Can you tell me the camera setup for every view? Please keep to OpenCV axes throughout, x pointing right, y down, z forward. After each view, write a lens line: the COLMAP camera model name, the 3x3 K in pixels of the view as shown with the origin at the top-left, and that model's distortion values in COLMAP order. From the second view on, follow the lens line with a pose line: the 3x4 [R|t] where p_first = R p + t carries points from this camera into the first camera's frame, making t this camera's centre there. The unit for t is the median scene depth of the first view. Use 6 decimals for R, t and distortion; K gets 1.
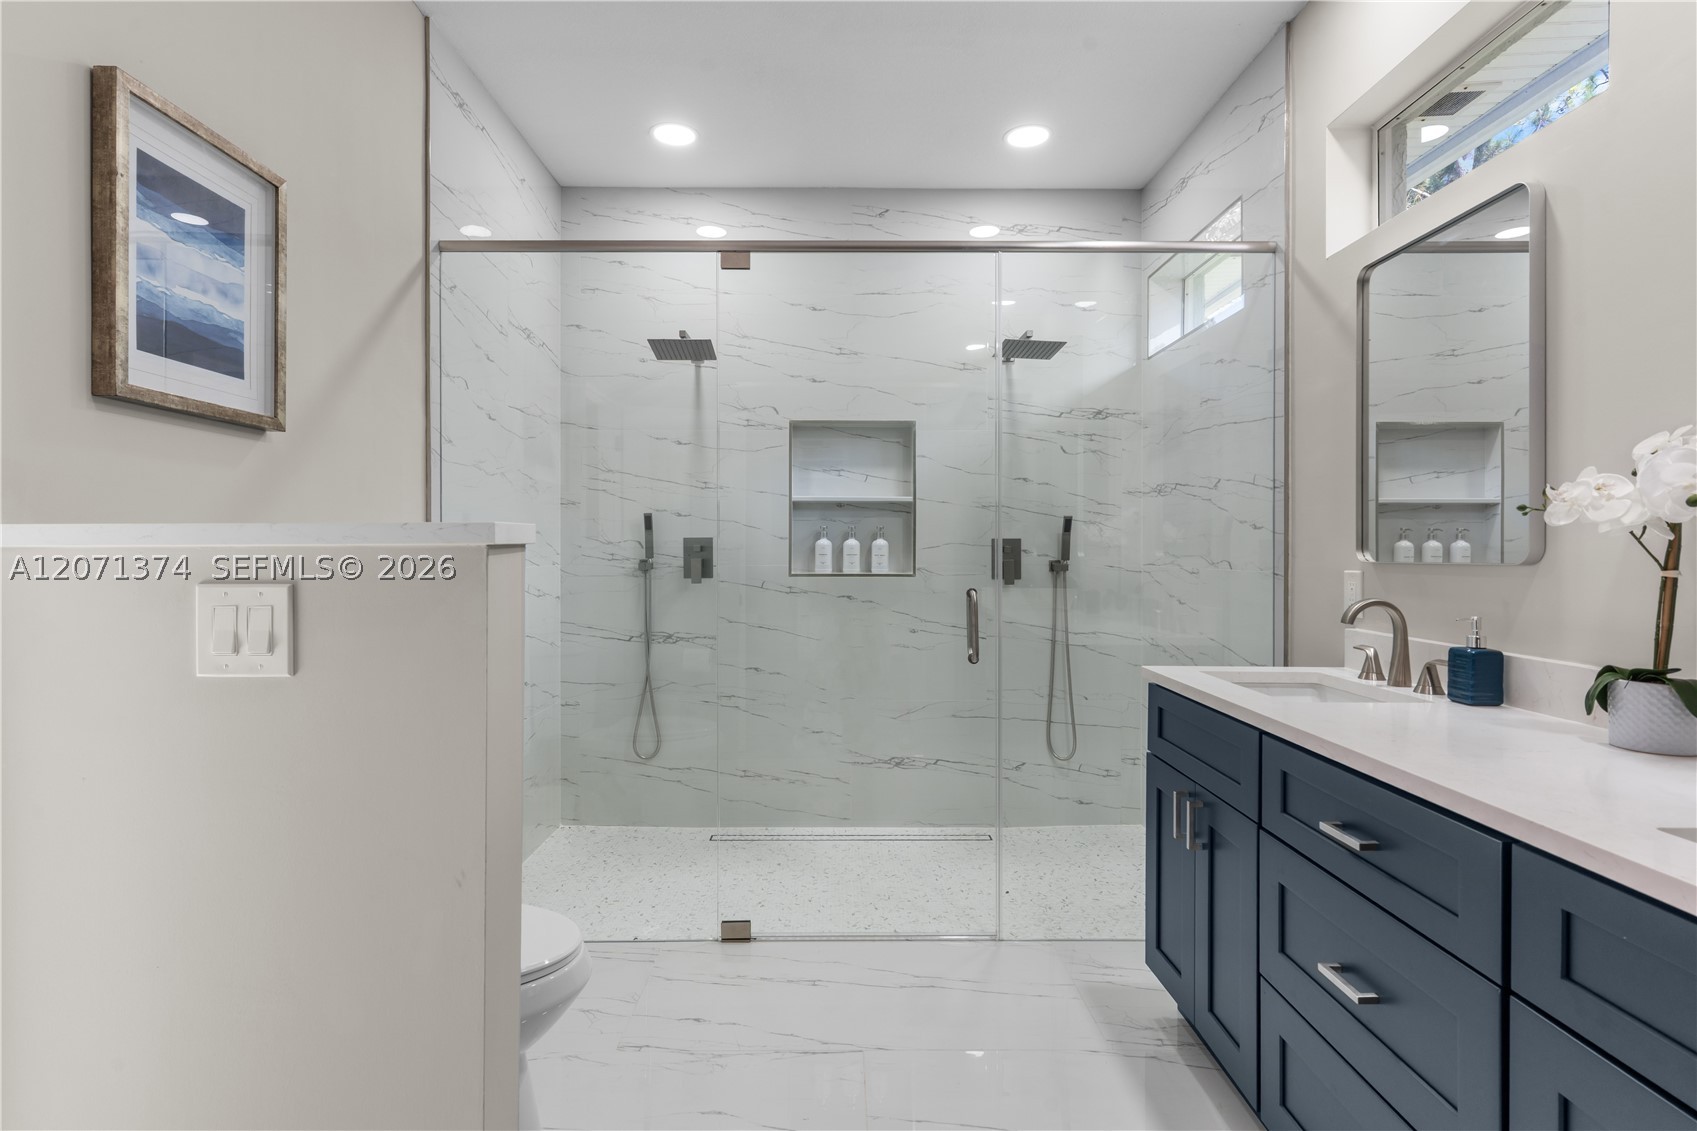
lens RADIAL K [[833.3, 0, 848.4], [0, 833.3, 537.8], [0, 0, 1]] dist [-0.000352, 0.000174]
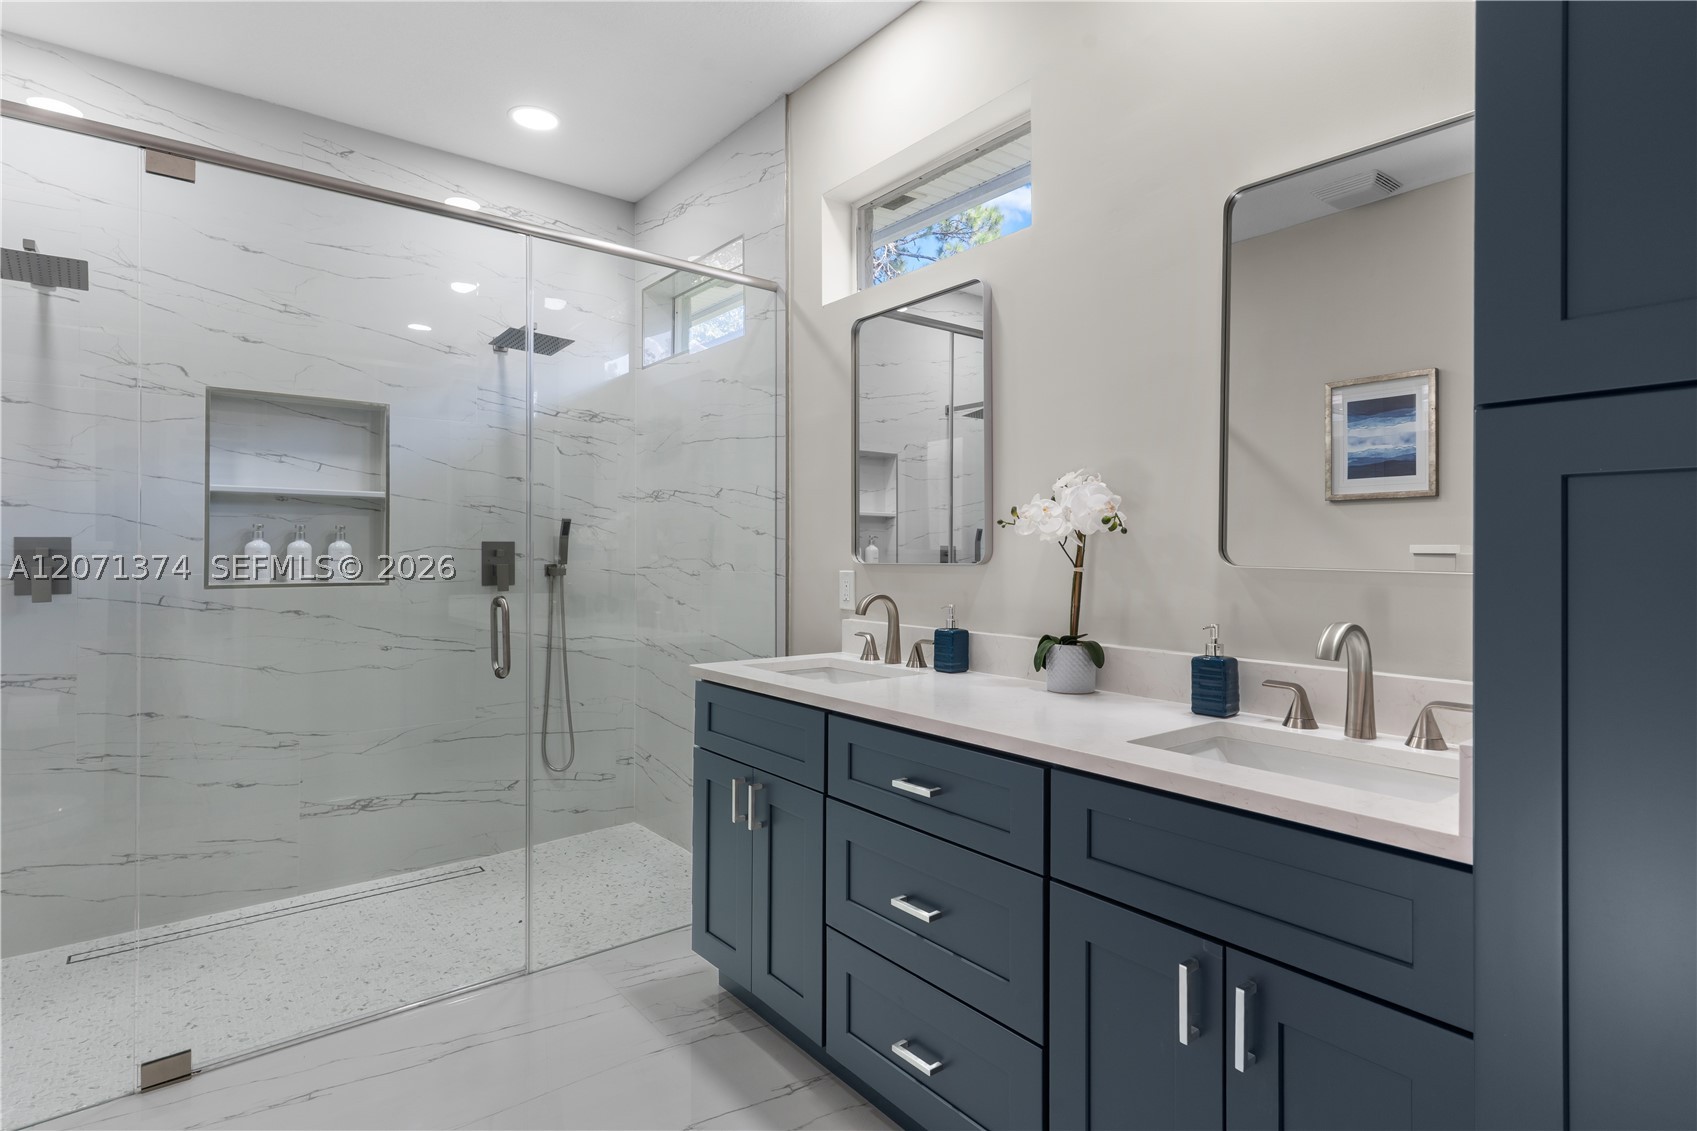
lens RADIAL K [[834.9, 0, 845.5], [0, 834.9, 534.4], [0, 0, 1]] dist [-0.000847, -0.000711]
pose [[0.791408, 0.012282, 0.611165, -0.100568], [-0.007432, 0.999918, -0.010471, -0.000021], [-0.611243, 0.003745, 0.791434, 0.039626]]
